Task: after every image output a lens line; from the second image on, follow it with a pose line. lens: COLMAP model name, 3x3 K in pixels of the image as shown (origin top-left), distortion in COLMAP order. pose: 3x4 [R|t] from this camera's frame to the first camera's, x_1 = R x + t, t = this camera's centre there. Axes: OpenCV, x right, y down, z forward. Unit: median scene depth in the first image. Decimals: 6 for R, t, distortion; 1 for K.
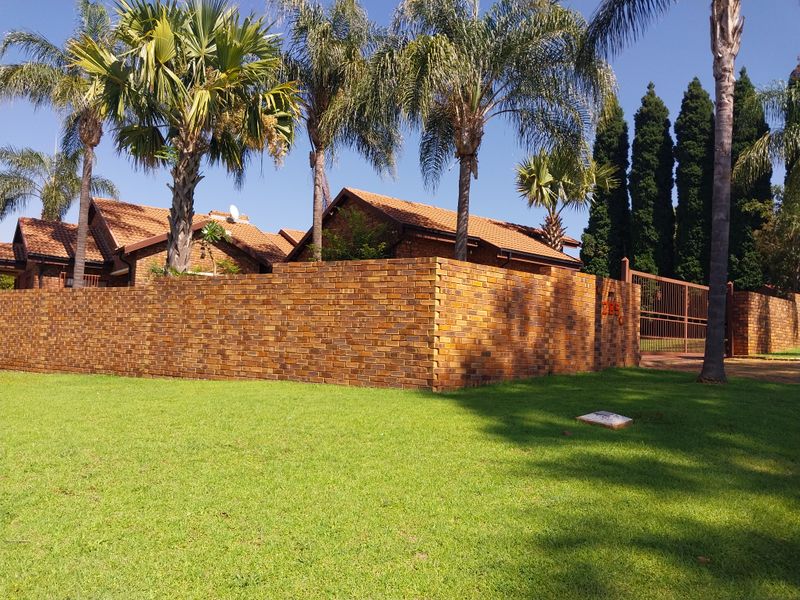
lens RADIAL K [[634.1, 0, 400.9], [0, 634.1, 302.6], [0, 0, 1]] dist [0.000898, 0.001696]
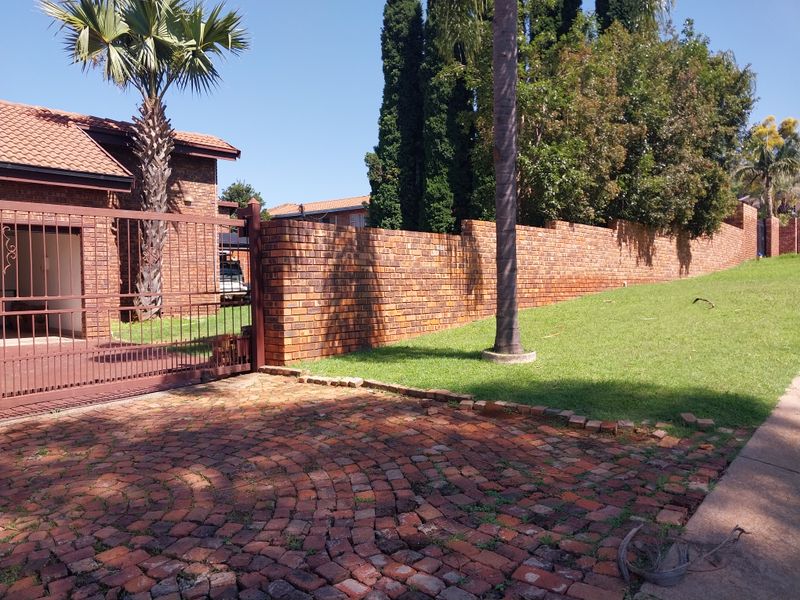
lens RADIAL K [[634.1, 0, 399.5], [0, 634.1, 298.0], [0, 0, 1]] dist [0.000898, 0.001696]
pose [[0.991797, -0.052451, 0.116567, 0.242901], [0.042485, 0.995355, 0.086392, 0.000806], [-0.120557, -0.080731, 0.989418, 0.243140]]
